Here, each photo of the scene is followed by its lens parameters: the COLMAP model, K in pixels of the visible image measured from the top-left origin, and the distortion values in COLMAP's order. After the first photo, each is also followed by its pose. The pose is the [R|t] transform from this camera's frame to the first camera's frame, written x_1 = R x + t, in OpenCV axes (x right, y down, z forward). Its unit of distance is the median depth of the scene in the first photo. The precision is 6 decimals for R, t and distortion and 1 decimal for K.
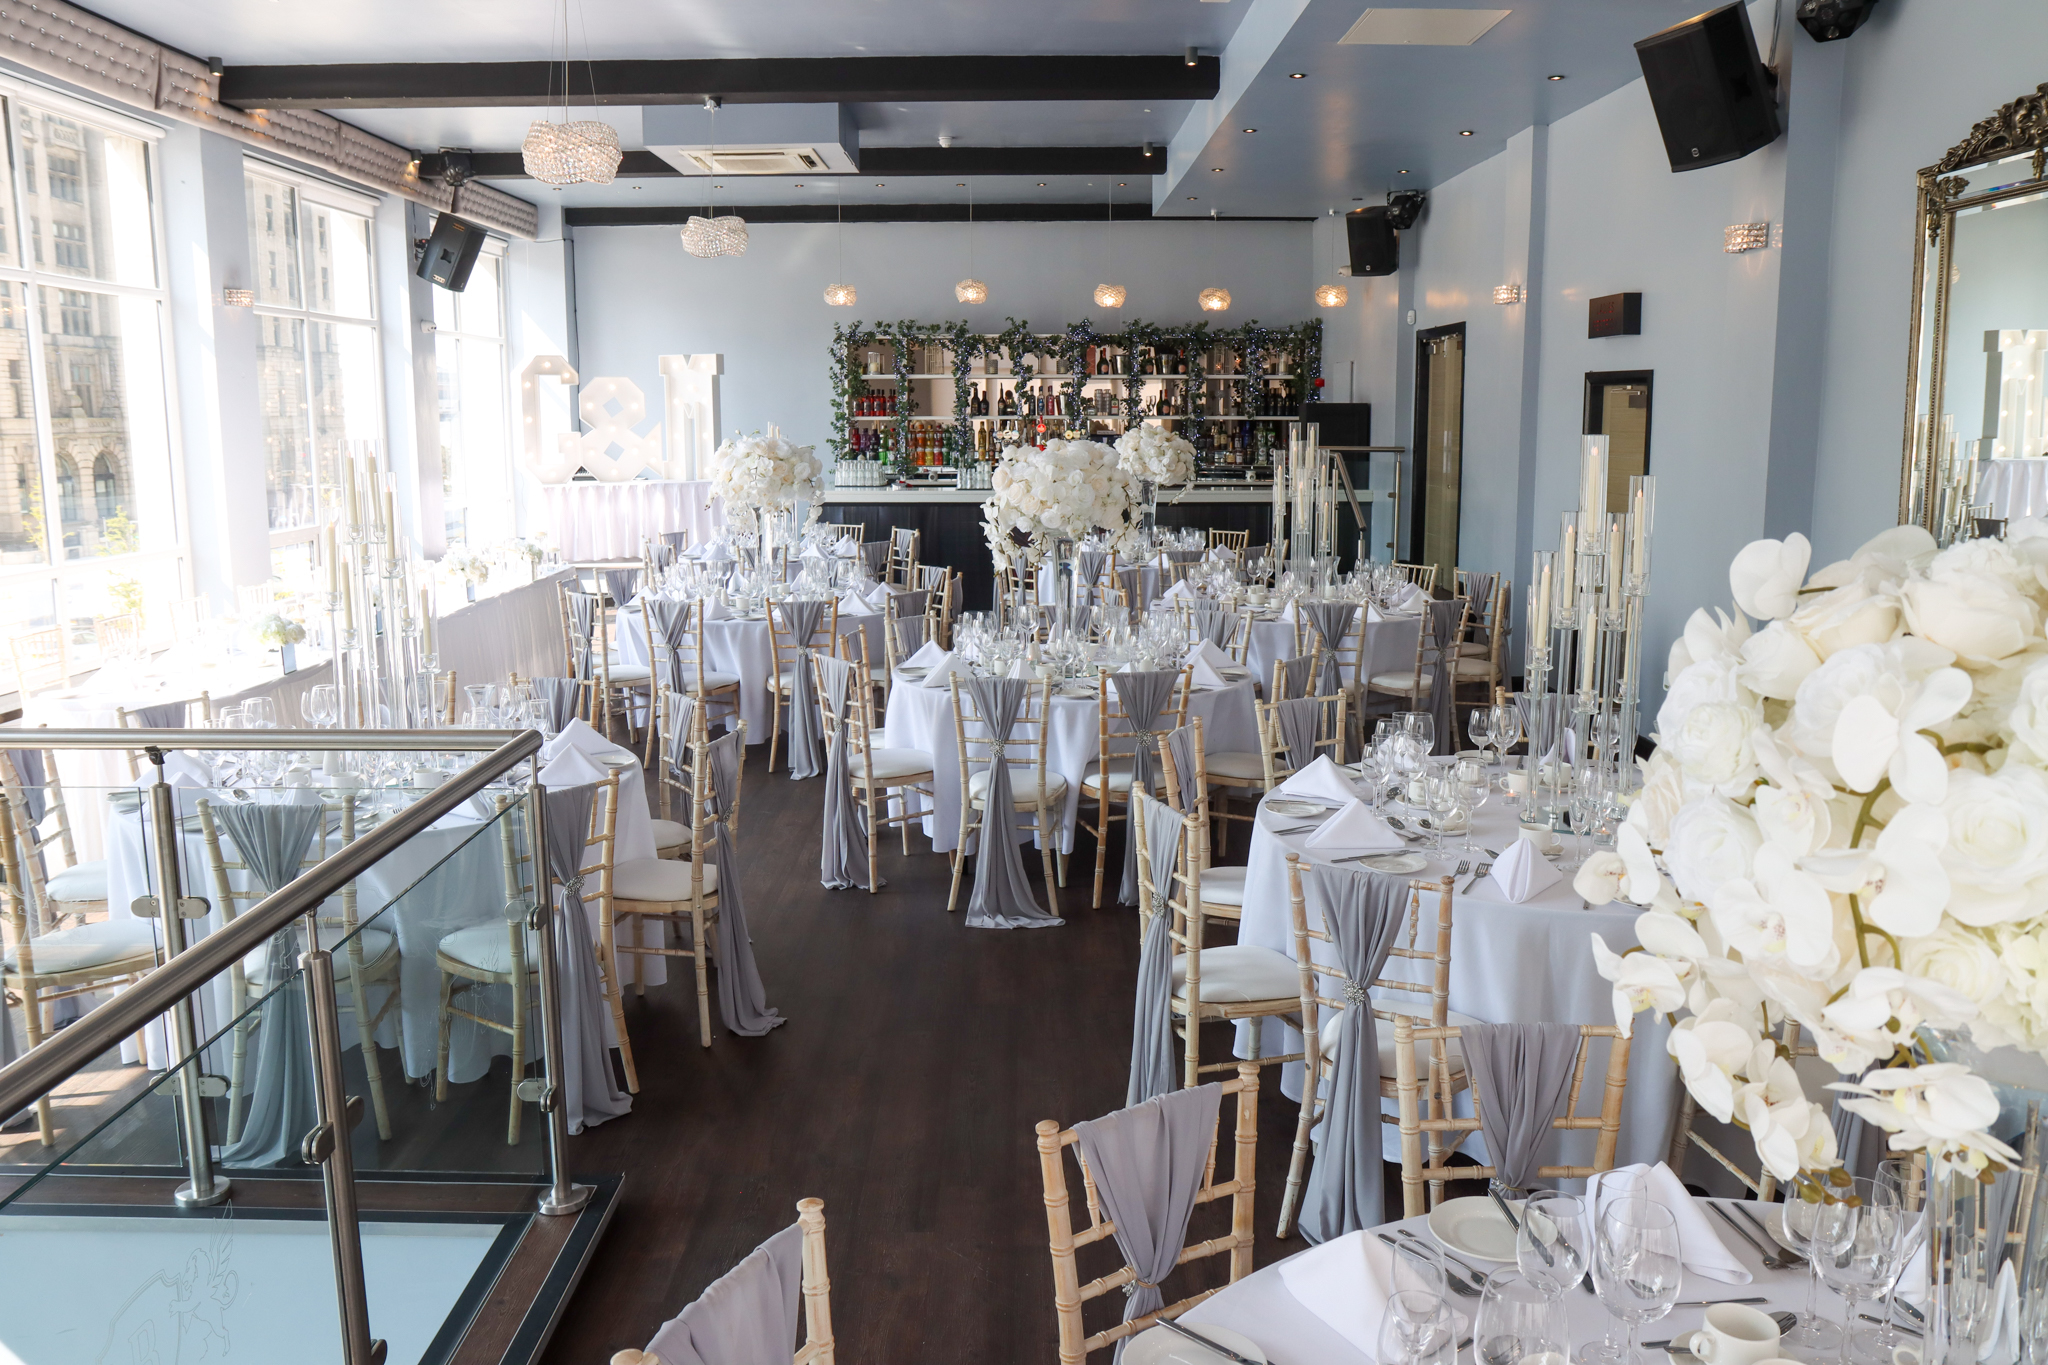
lens RADIAL K [[1632.1, 0, 1025.1], [0, 1632.1, 684.0], [0, 0, 1]] dist [-0.084173, -0.001044]
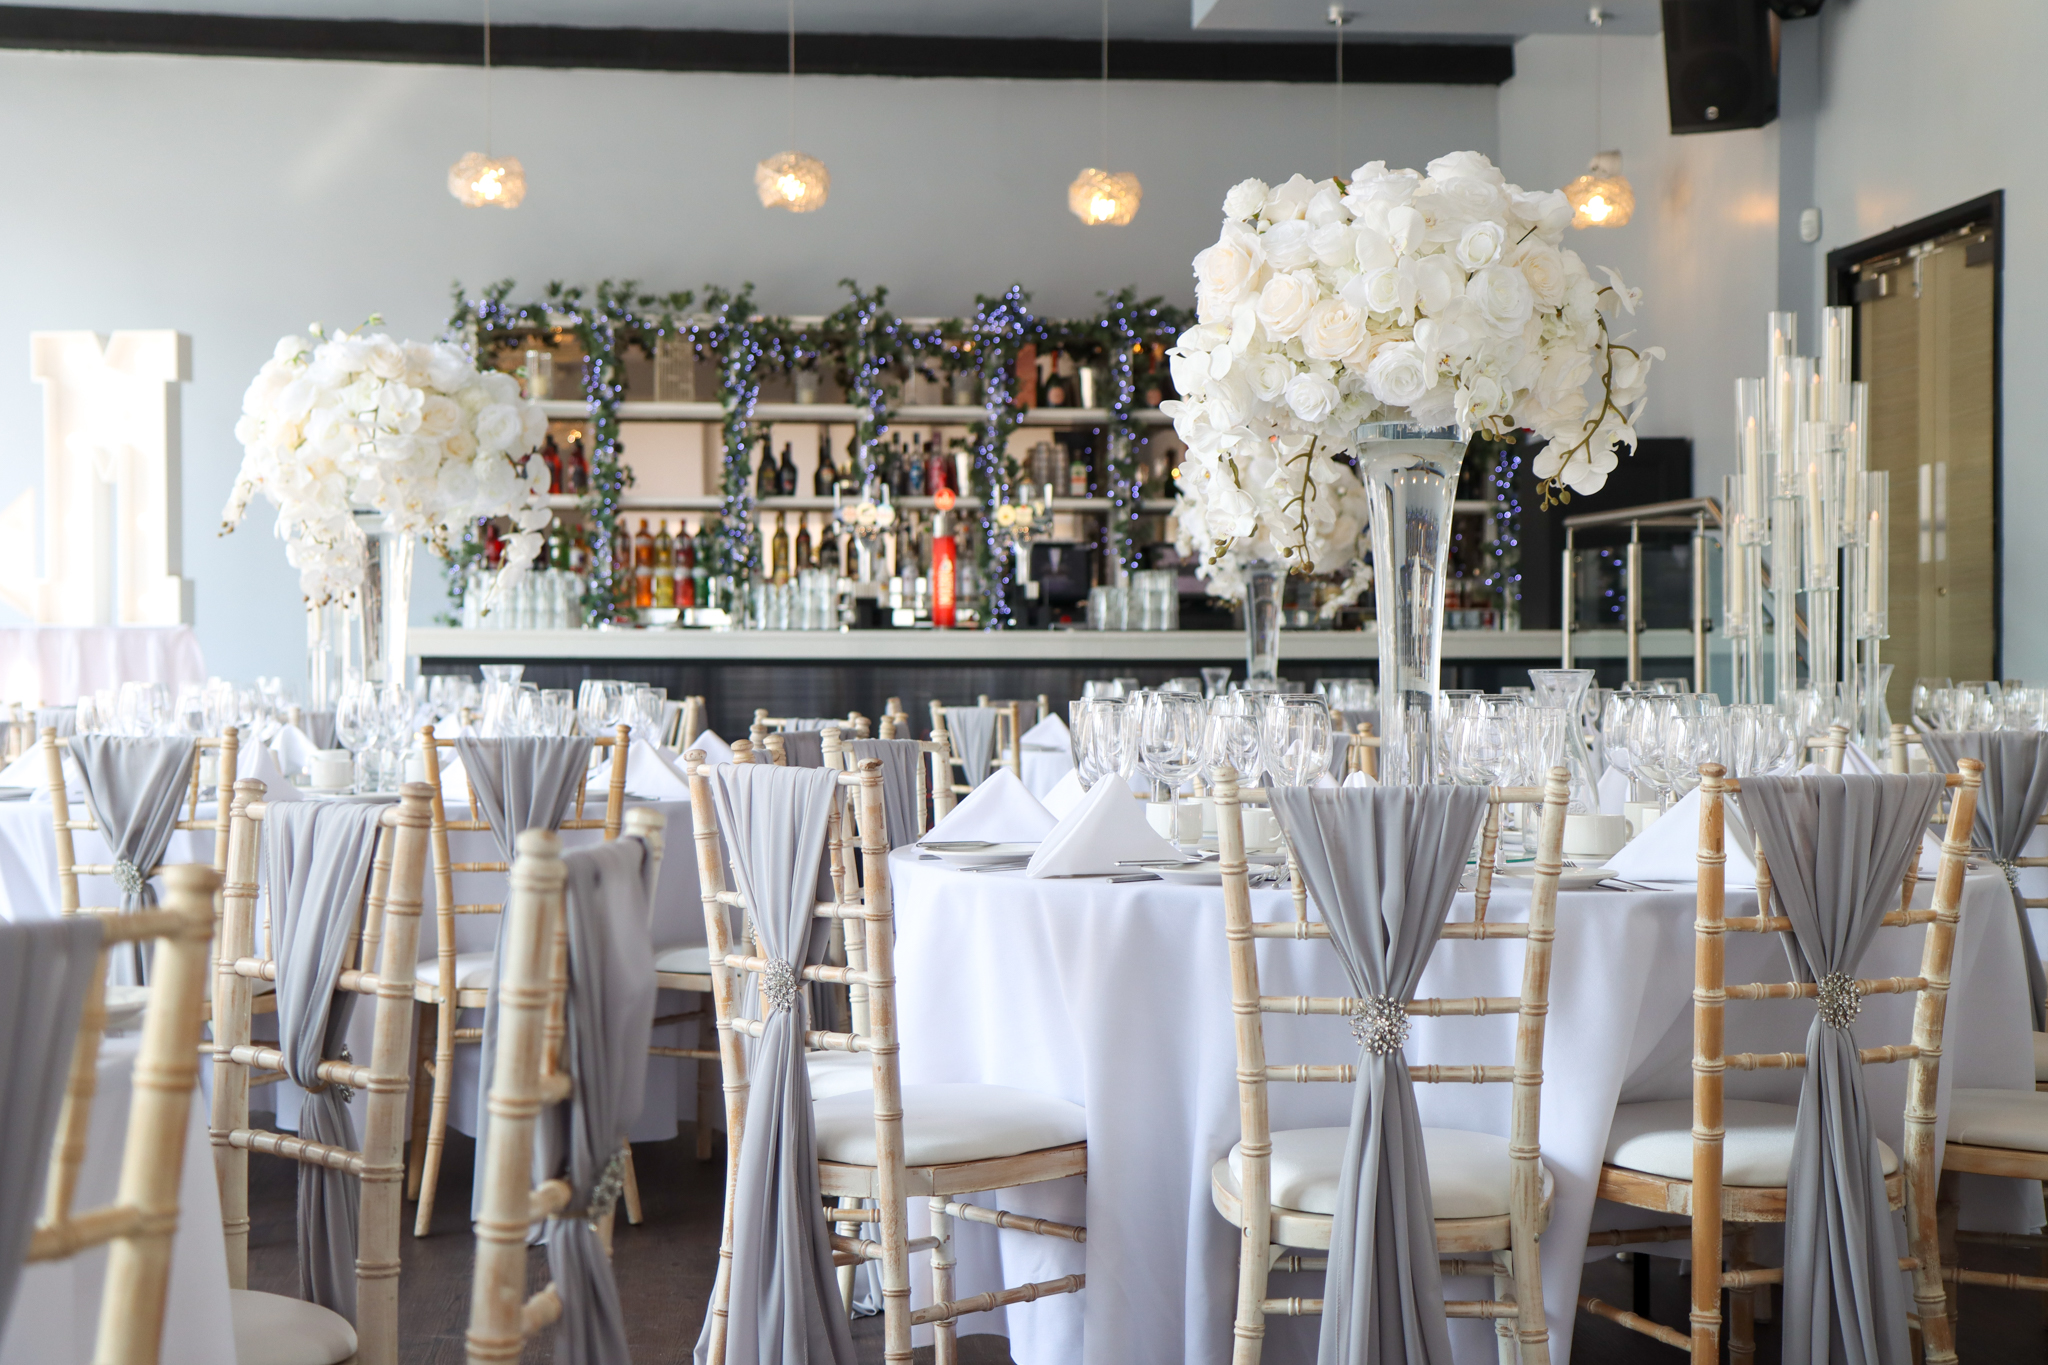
lens RADIAL K [[3129.7, 0, 1022.3], [0, 3129.7, 680.1], [0, 0, 1]] dist [0.185627, 0.000000]
pose [[0.994955, 0.001037, 0.100313, -0.090004], [0.014952, 0.987245, -0.158506, 0.043203], [-0.099198, 0.159207, 0.982249, 0.287389]]
